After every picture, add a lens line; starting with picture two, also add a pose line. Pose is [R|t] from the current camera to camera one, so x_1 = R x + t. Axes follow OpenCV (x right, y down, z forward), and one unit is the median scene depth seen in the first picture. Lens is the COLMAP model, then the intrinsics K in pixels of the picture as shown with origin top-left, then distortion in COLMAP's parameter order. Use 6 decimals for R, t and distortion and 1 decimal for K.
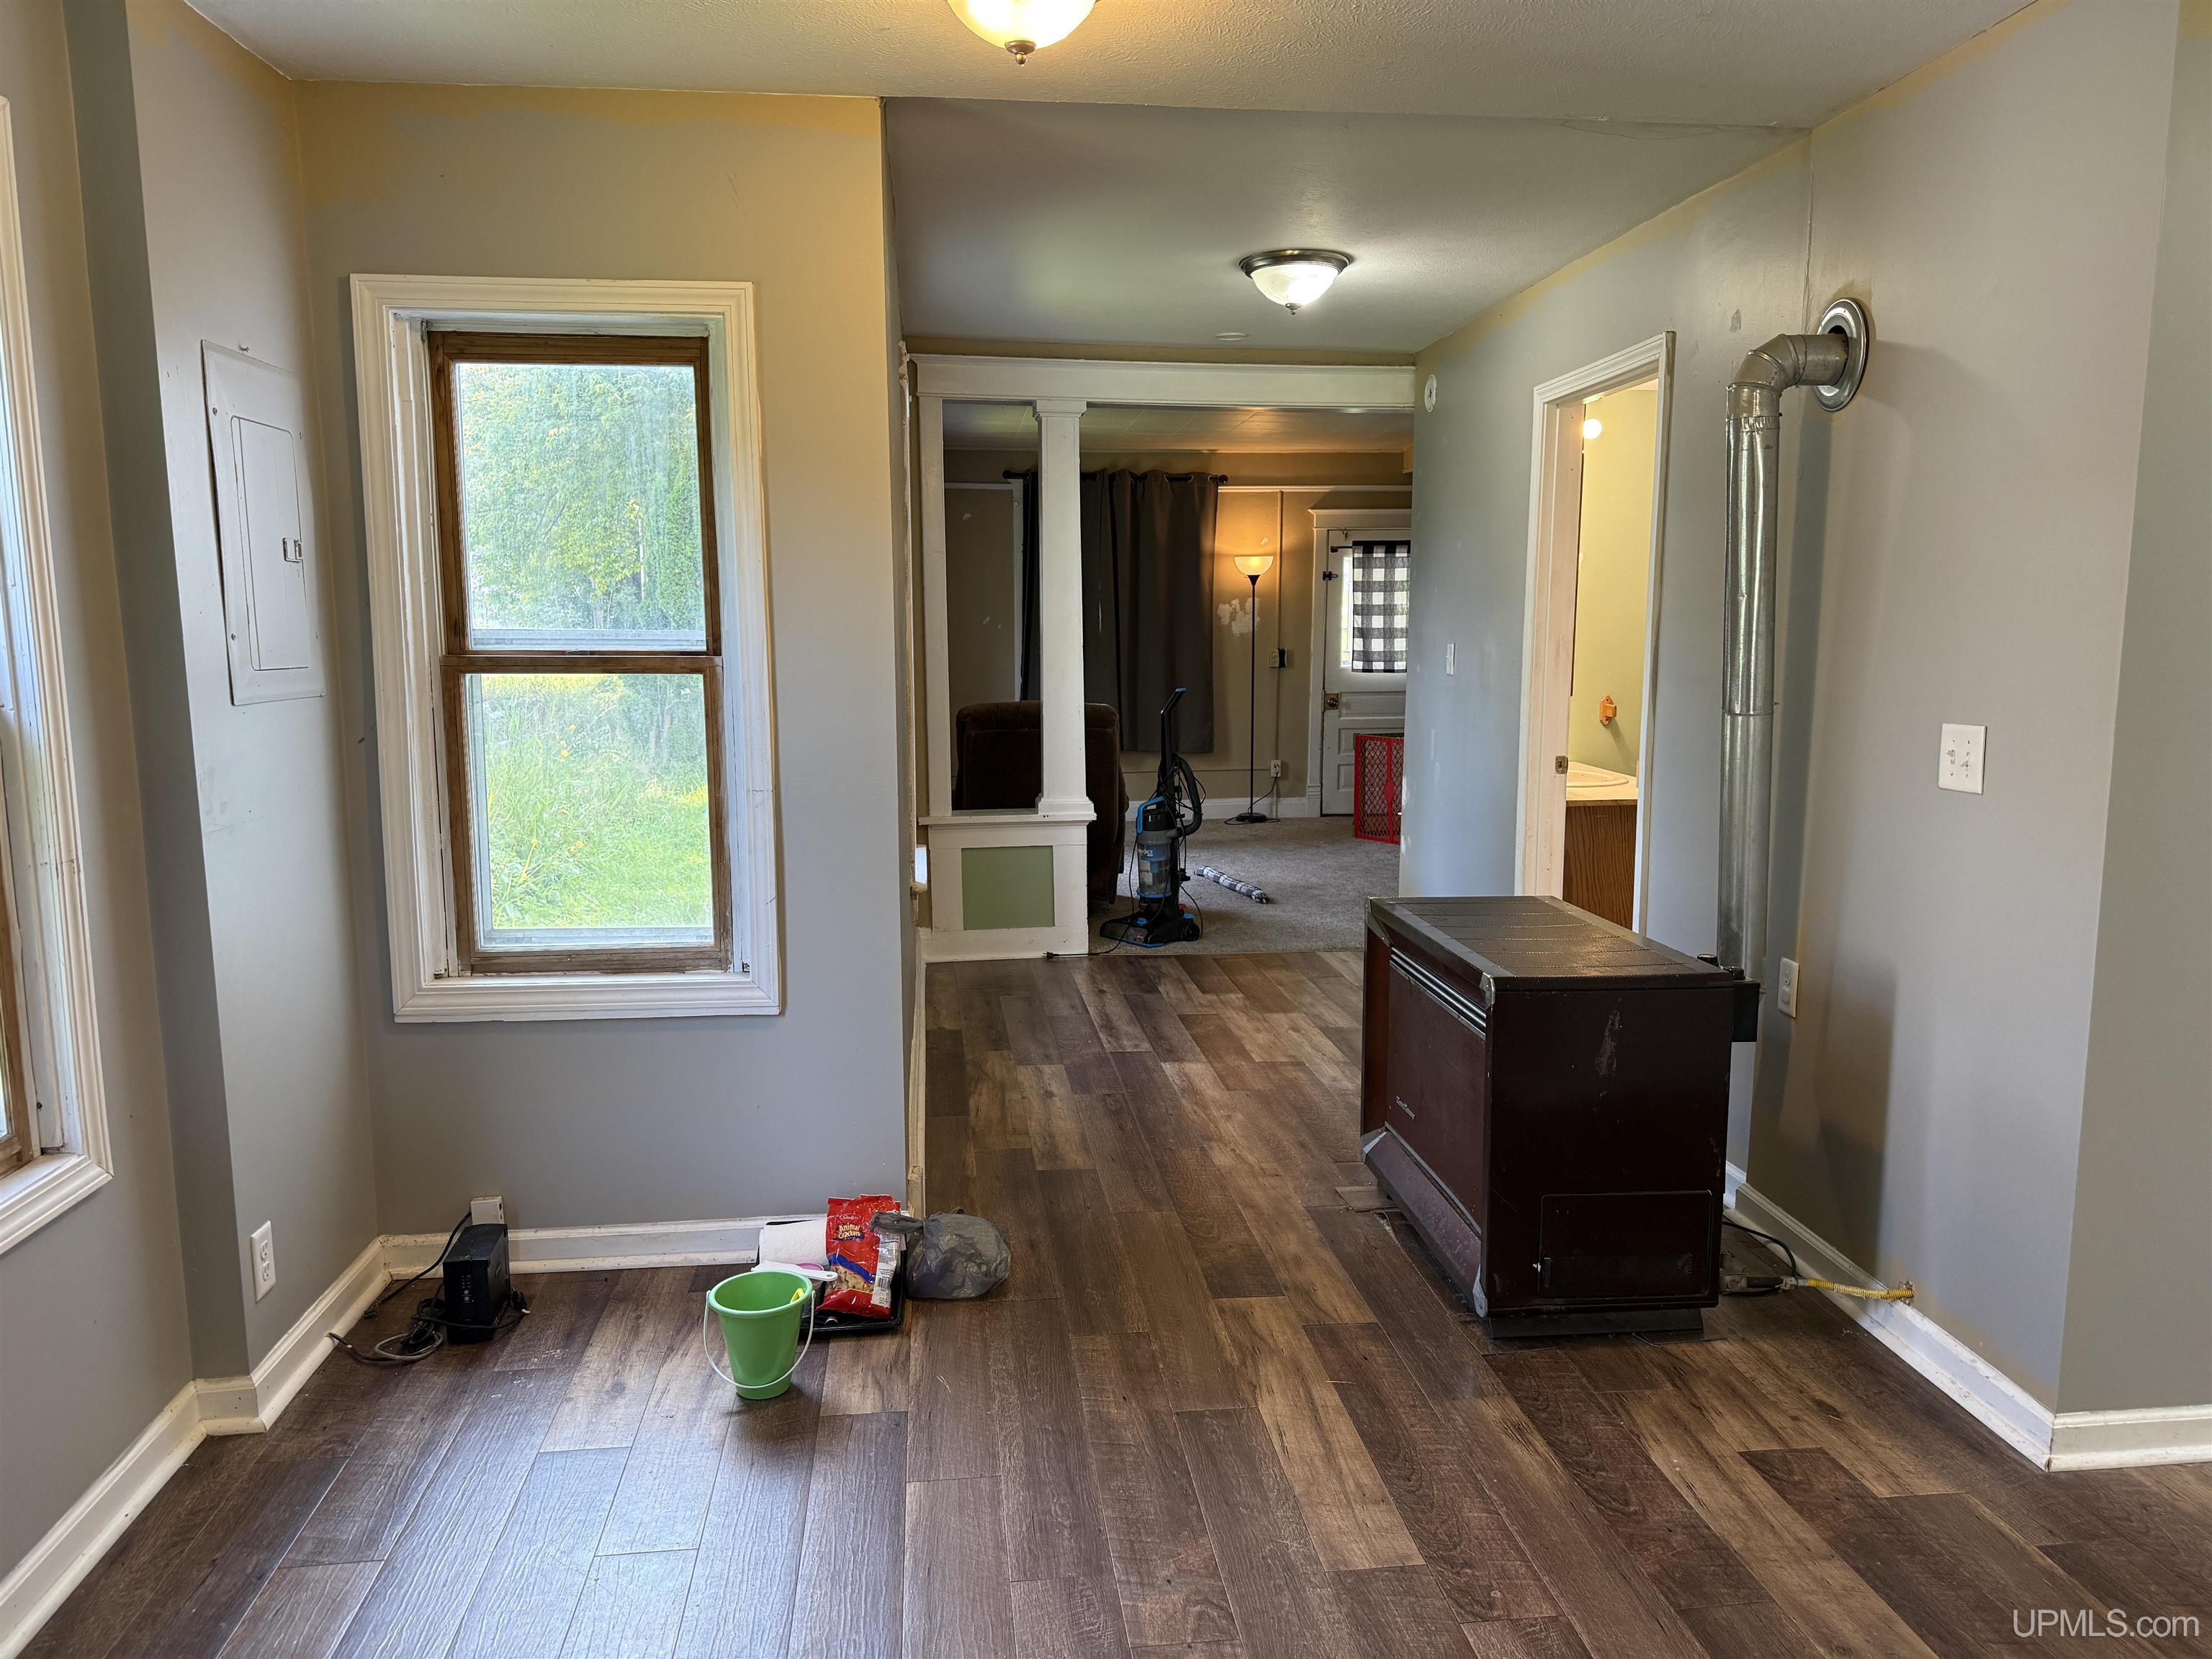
lens RADIAL K [[1572.3, 0, 1106.0], [0, 1572.3, 829.5], [0, 0, 1]] dist [0.065617, -0.067235]
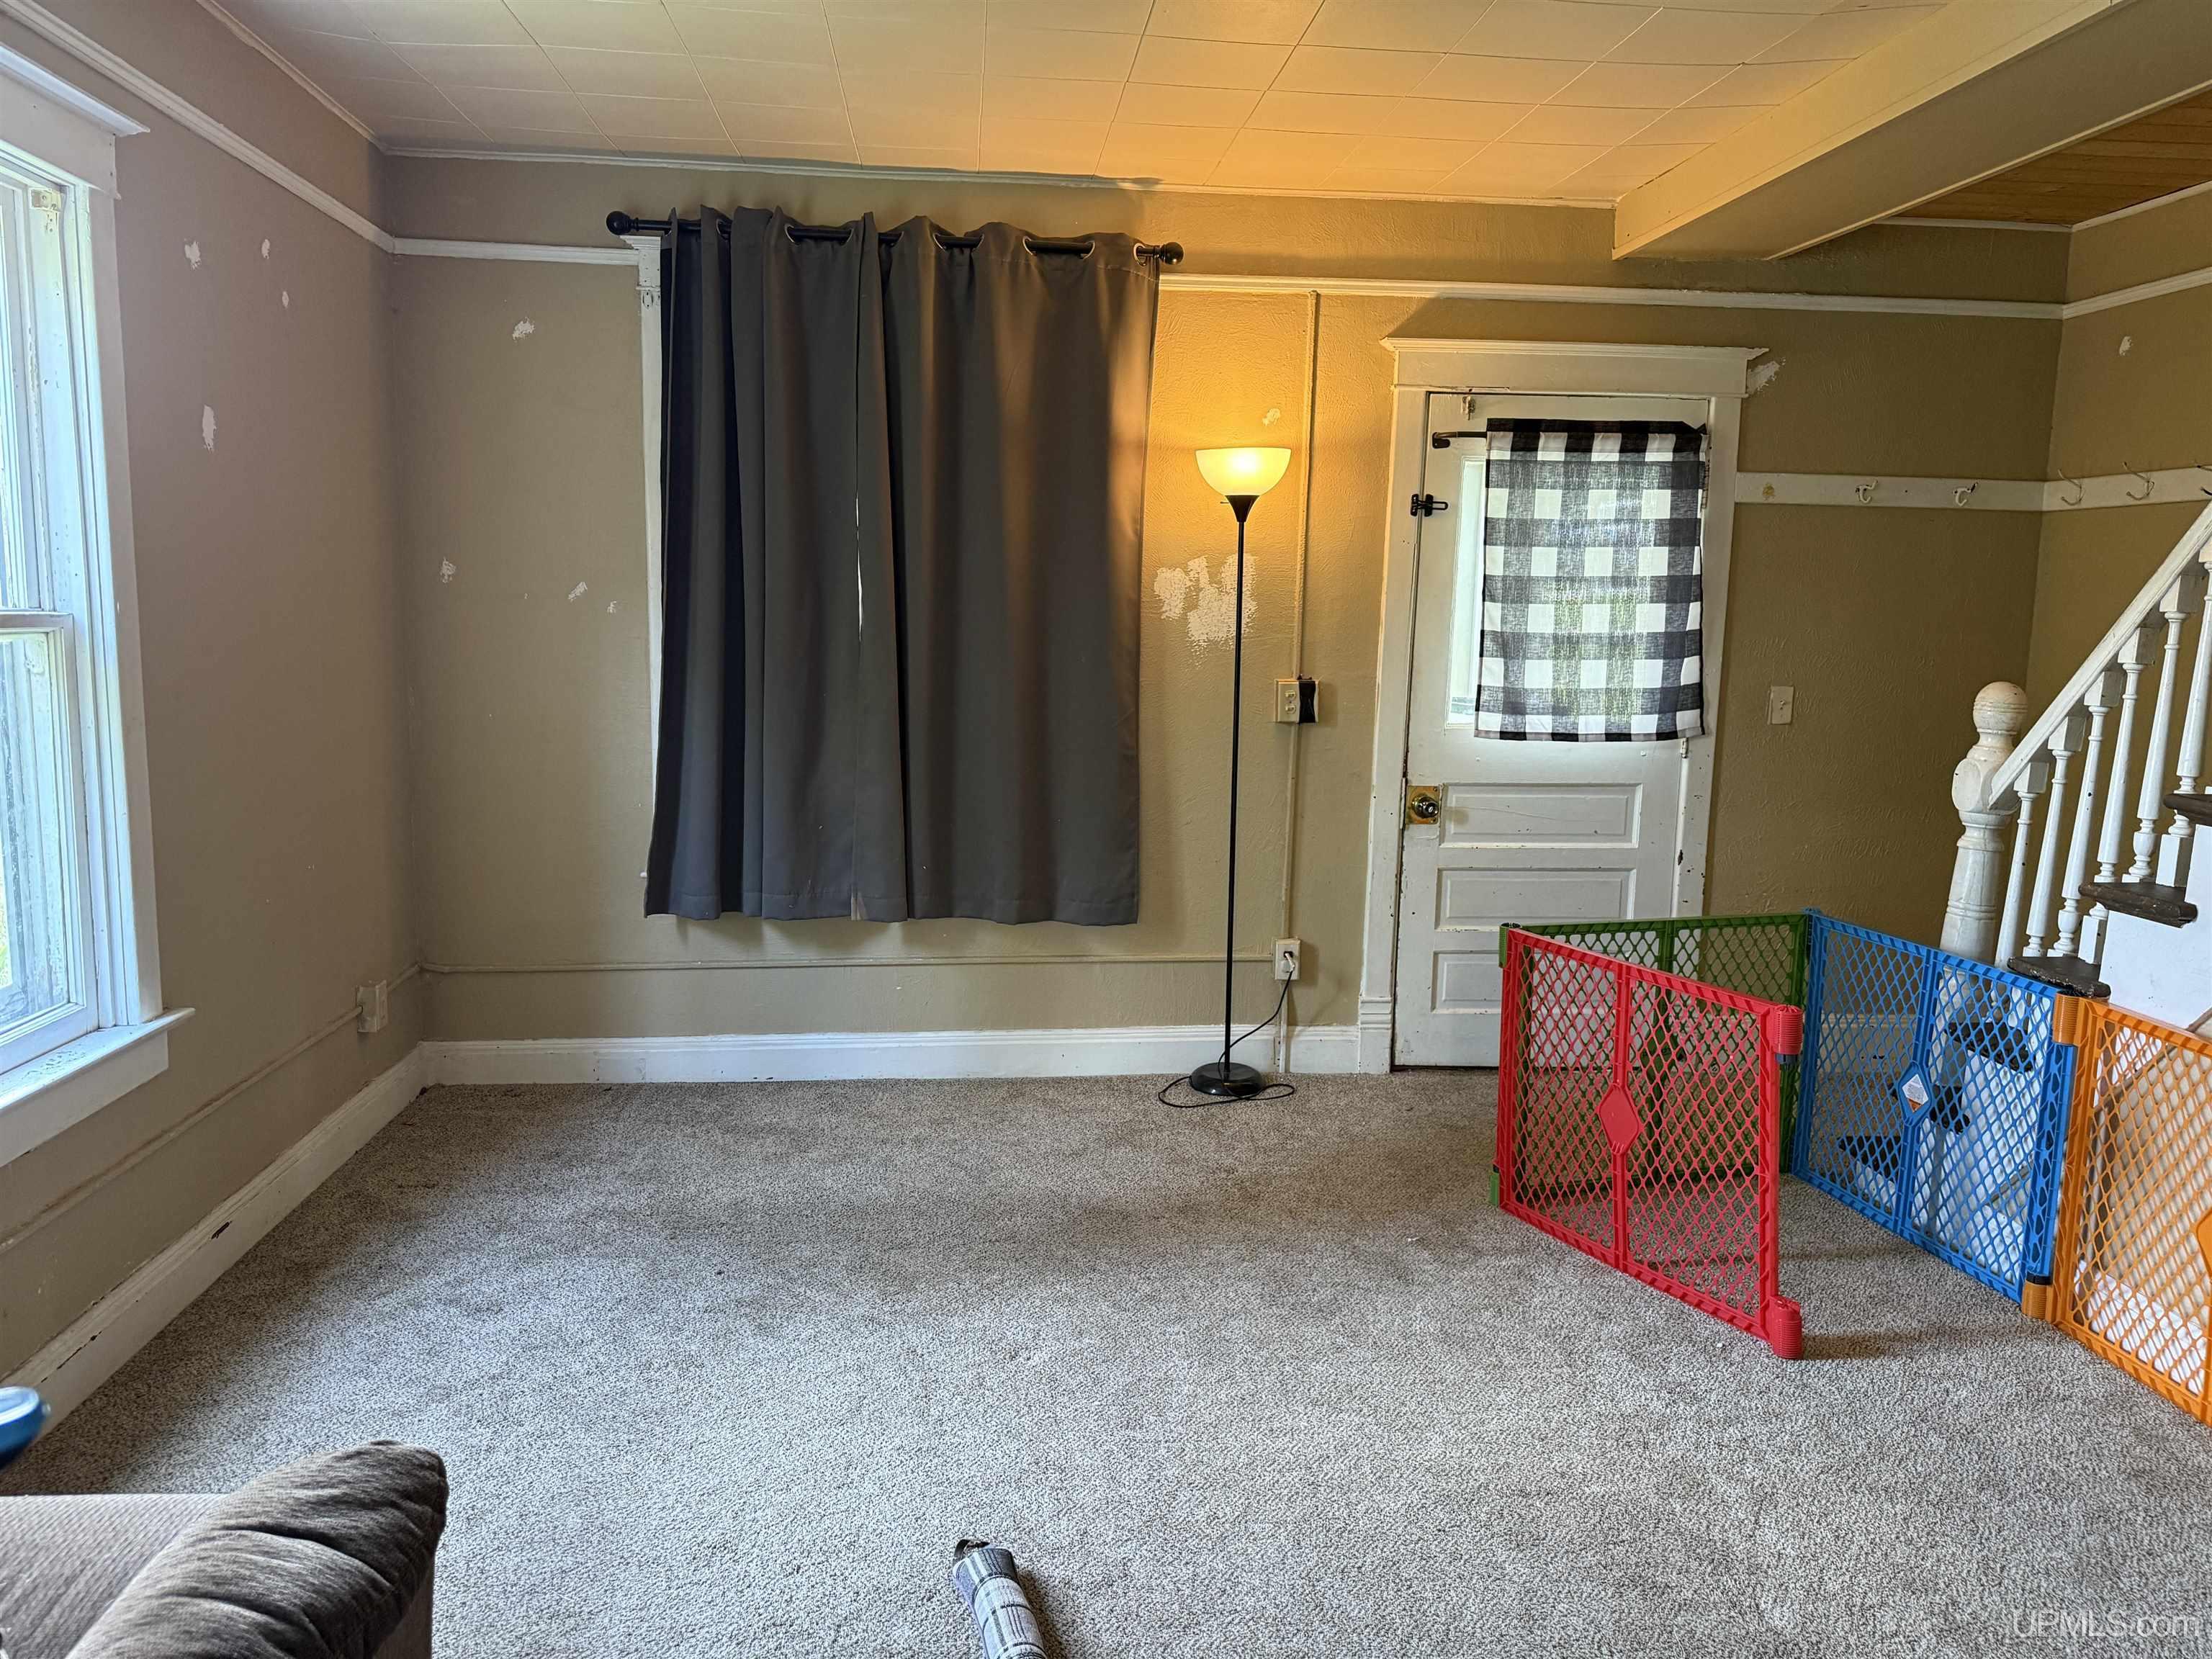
lens RADIAL K [[1572.3, 0, 1106.0], [0, 1572.3, 829.5], [0, 0, 1]] dist [0.065617, -0.067235]
pose [[0.999756, 0.020957, -0.007038, 0.062253], [-0.020908, 0.999757, 0.006921, -0.076980], [0.007181, -0.006772, 0.999951, 0.584636]]
